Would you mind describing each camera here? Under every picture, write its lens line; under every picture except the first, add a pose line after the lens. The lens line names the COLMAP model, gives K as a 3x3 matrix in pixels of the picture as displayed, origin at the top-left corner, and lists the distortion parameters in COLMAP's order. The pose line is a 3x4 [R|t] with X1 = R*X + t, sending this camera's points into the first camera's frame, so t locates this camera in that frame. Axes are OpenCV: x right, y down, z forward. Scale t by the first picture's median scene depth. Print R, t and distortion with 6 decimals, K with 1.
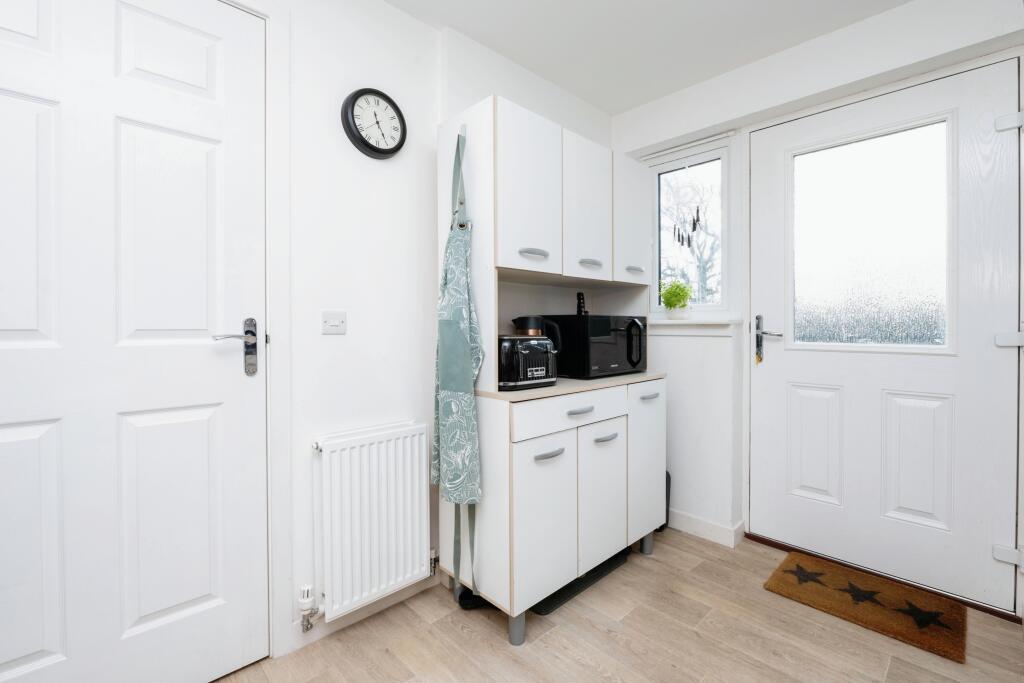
lens RADIAL K [[458.2, 0, 527.5], [0, 458.2, 327.5], [0, 0, 1]] dist [-0.008970, -0.000977]
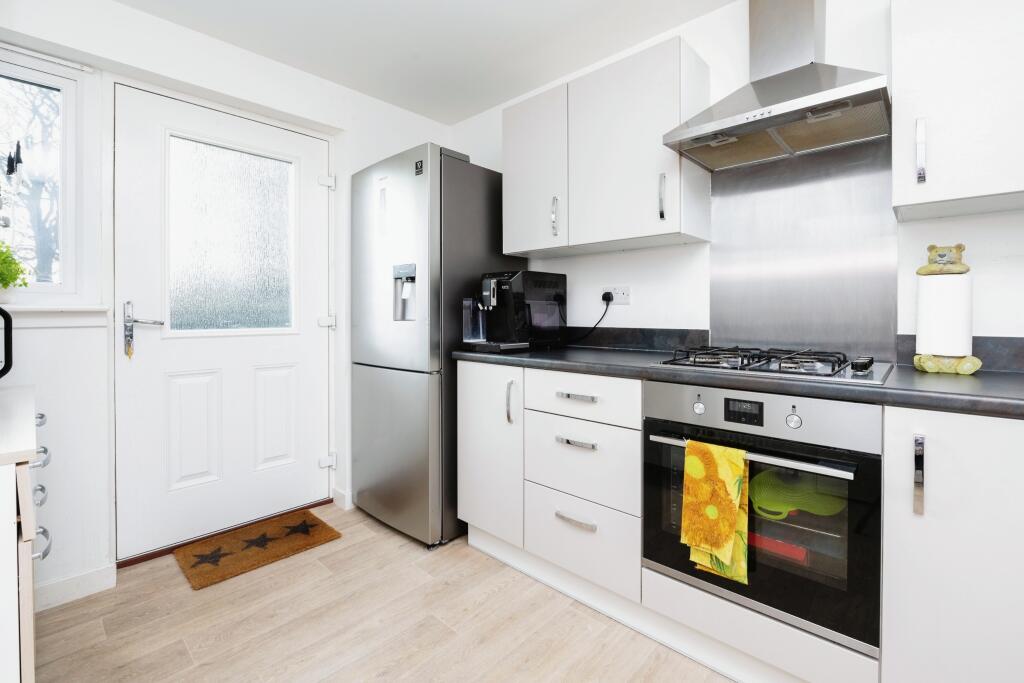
lens RADIAL K [[458.2, 0, 505.2], [0, 458.2, 311.6], [0, 0, 1]] dist [-0.008970, -0.000977]
pose [[-0.041488, 0.003770, 0.999132, -0.444351], [0.006727, 0.999971, -0.003494, 0.000947], [-0.999116, 0.006576, -0.041512, 0.385299]]
